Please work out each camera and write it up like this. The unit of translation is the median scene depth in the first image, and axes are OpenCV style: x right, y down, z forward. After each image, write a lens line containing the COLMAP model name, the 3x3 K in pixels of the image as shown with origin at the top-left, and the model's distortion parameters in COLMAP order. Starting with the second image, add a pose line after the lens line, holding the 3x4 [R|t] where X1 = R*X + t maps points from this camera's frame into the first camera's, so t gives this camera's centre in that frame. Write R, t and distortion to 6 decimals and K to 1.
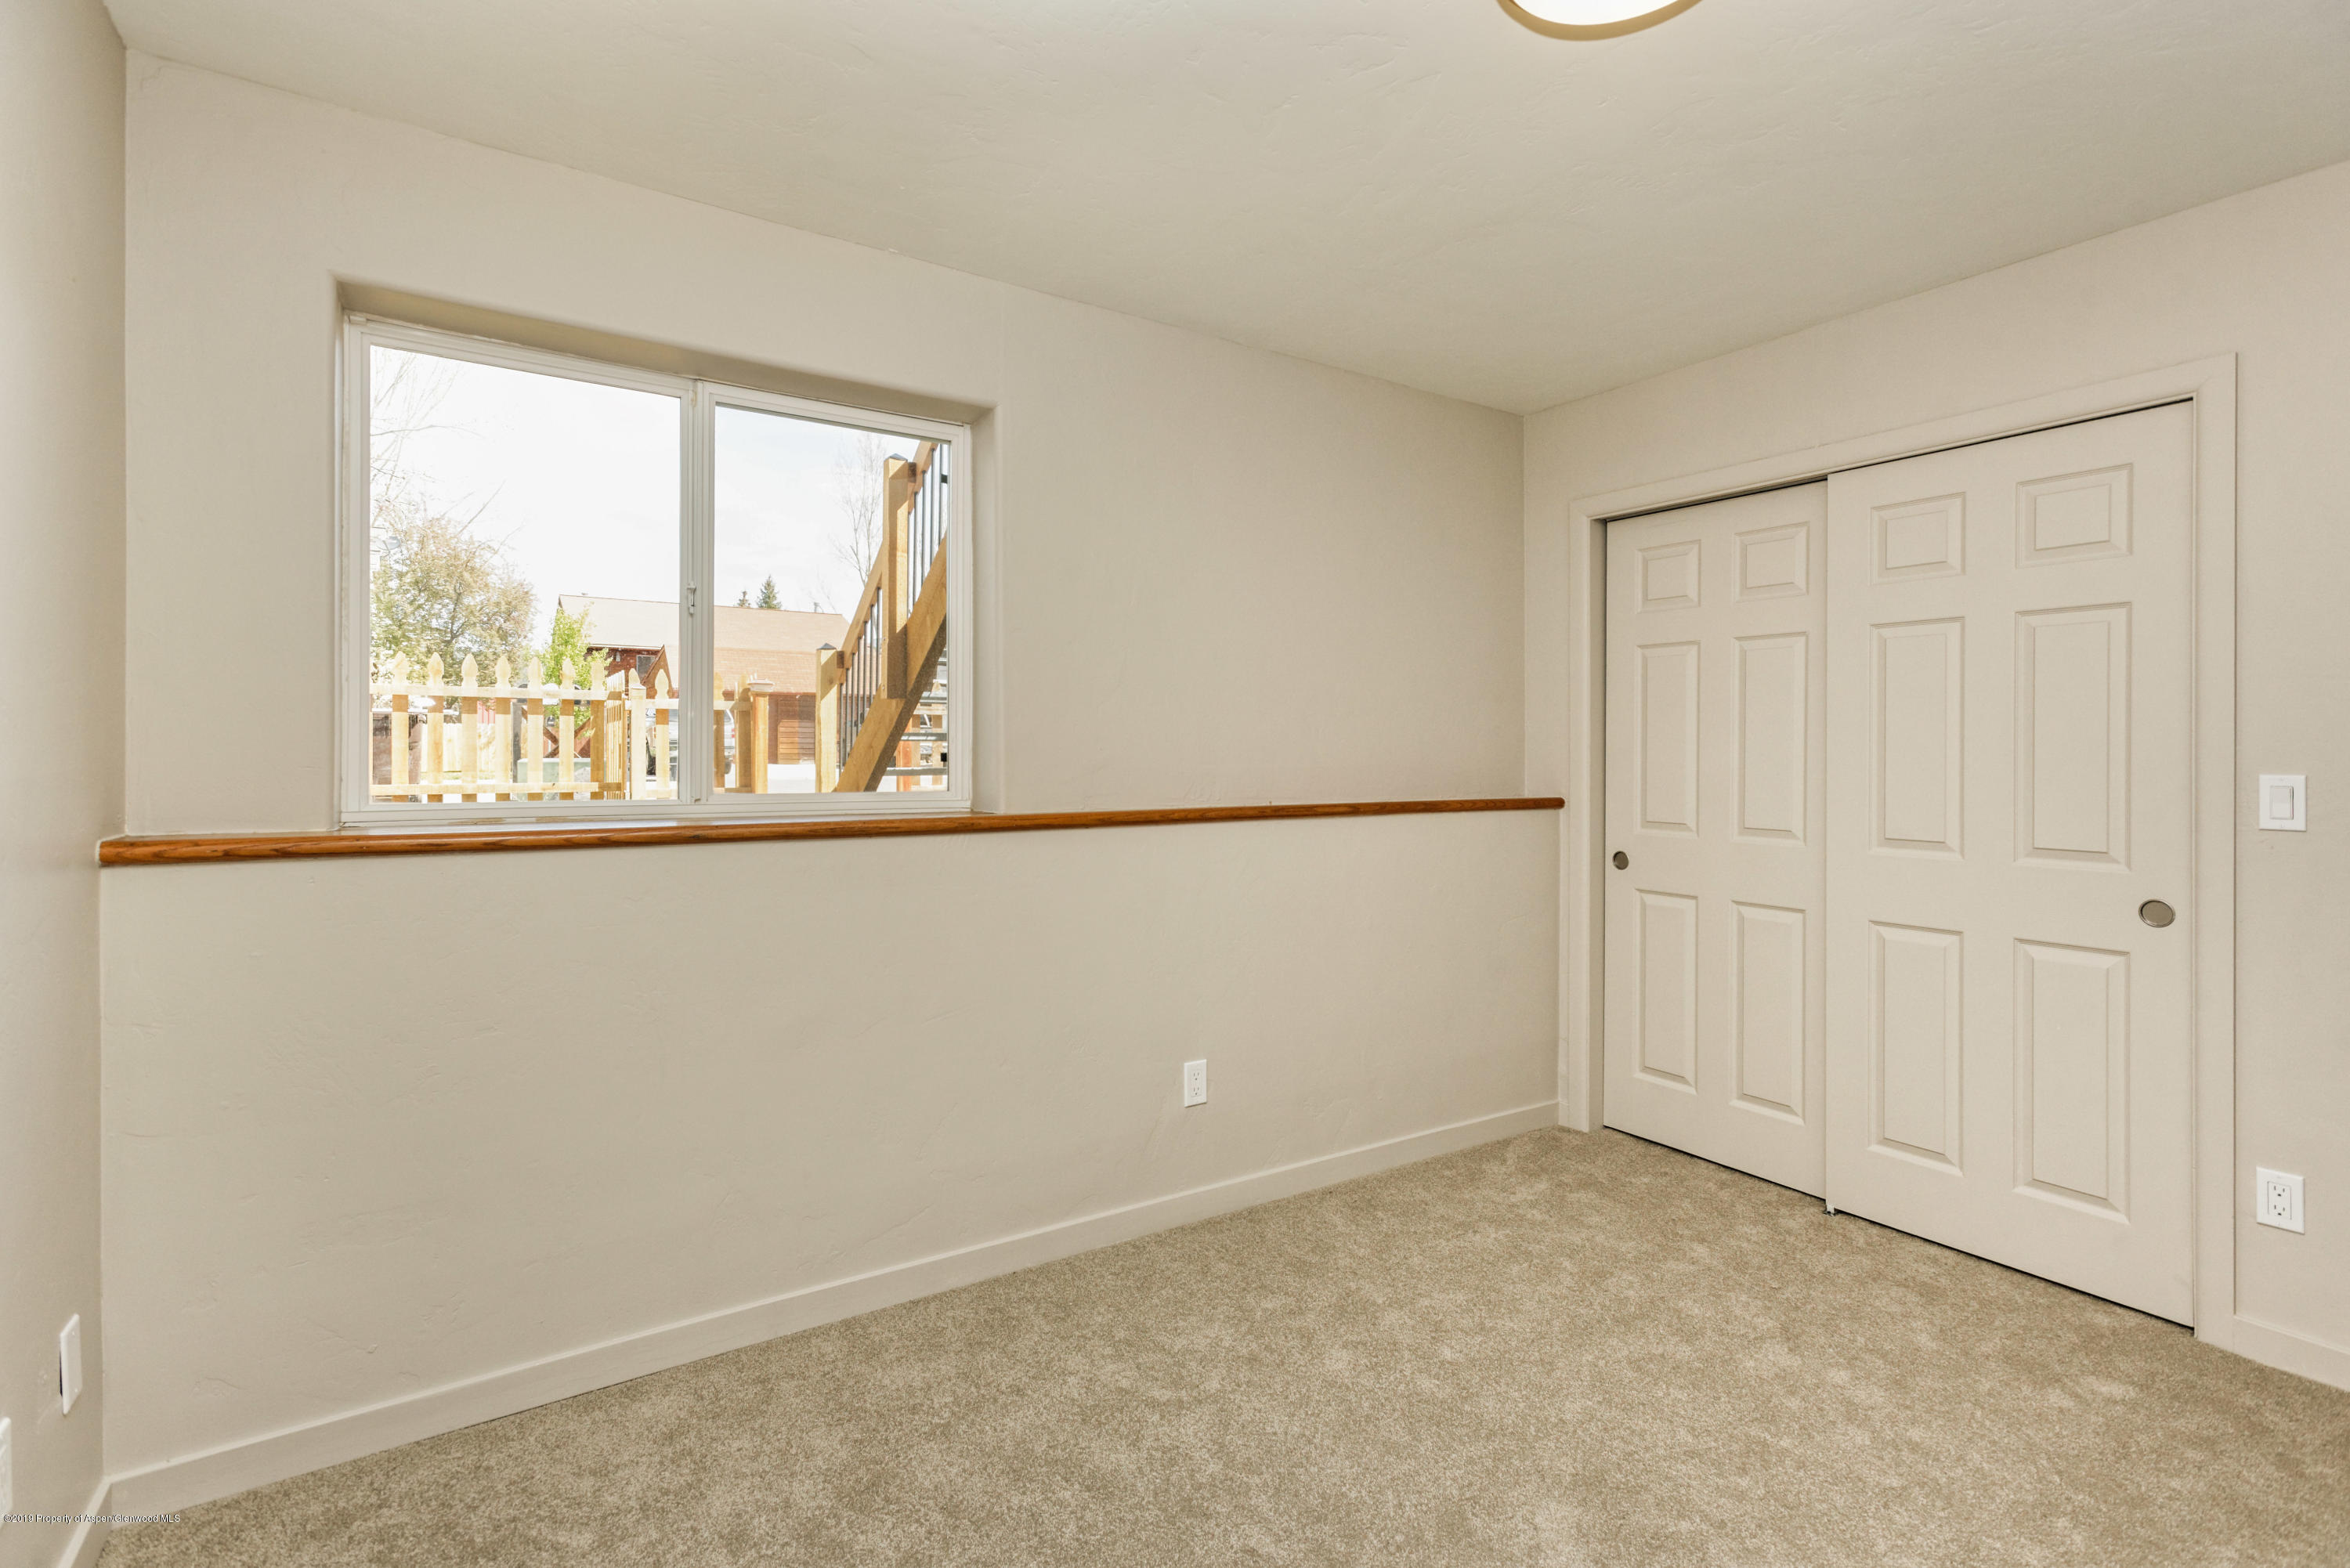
lens RADIAL K [[1150.9, 0, 1177.2], [0, 1150.9, 767.2], [0, 0, 1]] dist [-0.017945, 0.000696]
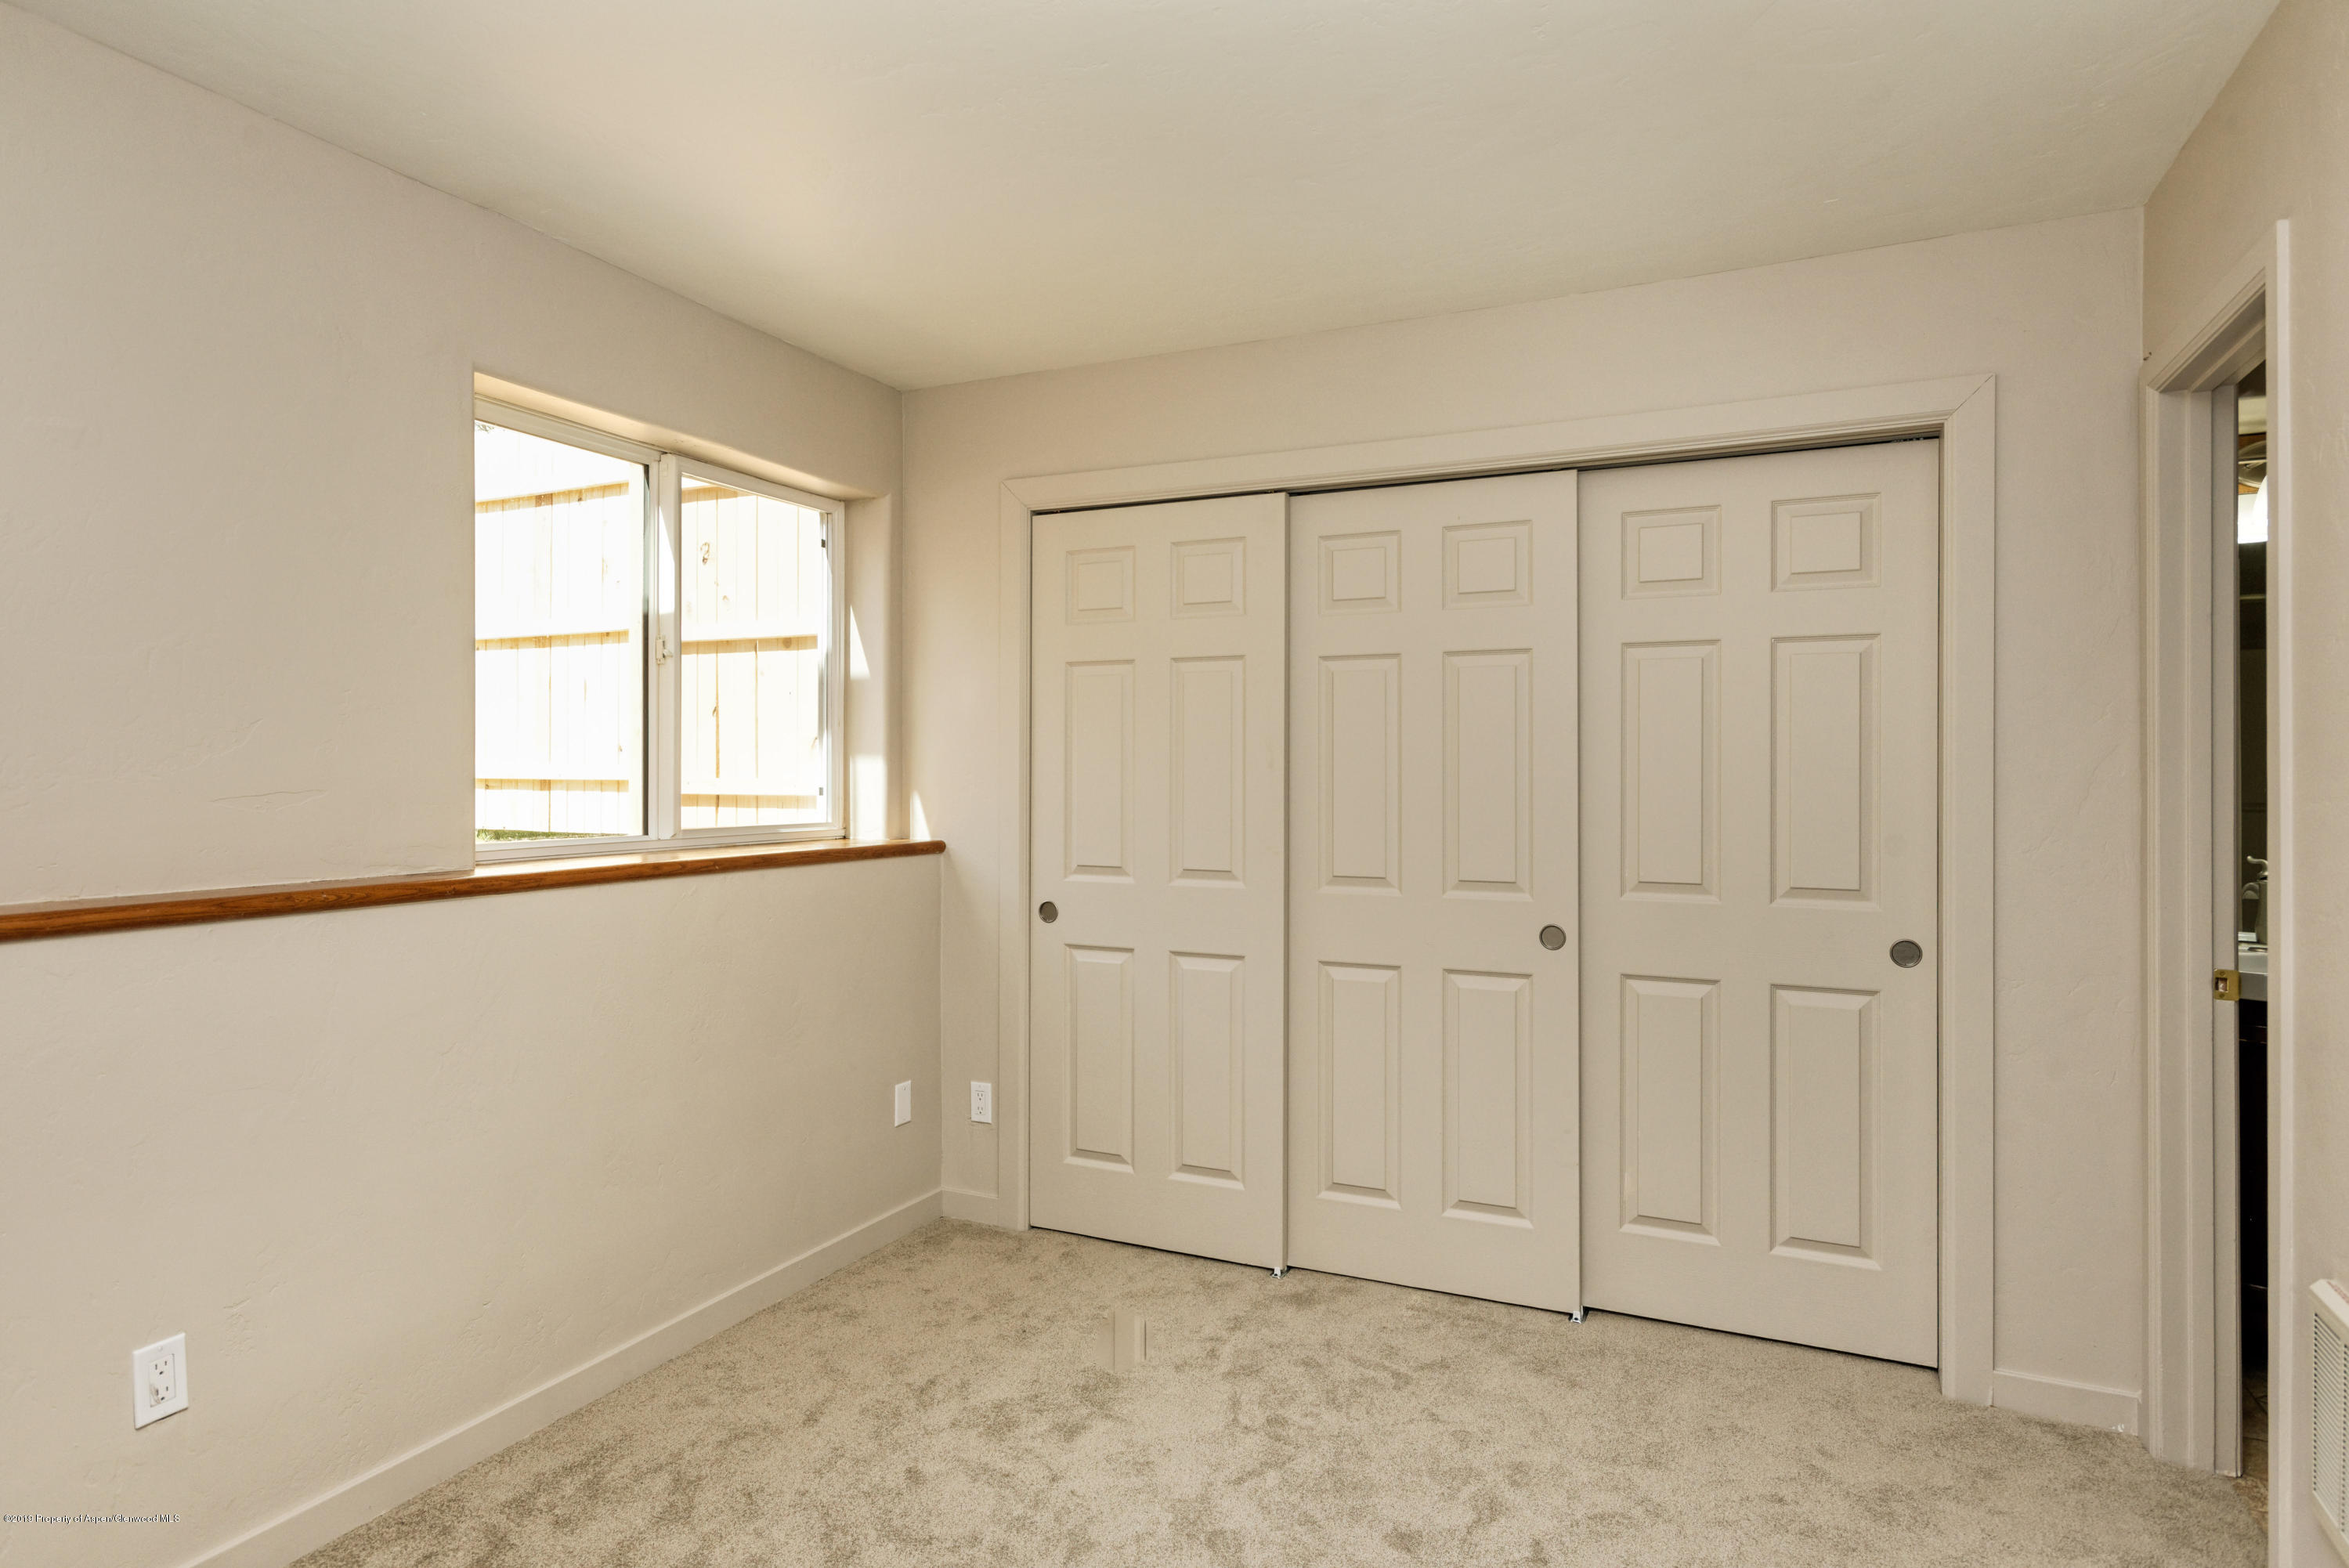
lens RADIAL K [[1249.1, 0, 1174.5], [0, 1249.1, 784.0], [0, 0, 1]] dist [-0.005591, -0.000844]
pose [[0.794774, -0.001556, 0.606903, -0.132918], [0.011429, 0.999858, -0.012403, -0.005406], [-0.606797, 0.016794, 0.794679, 0.235751]]
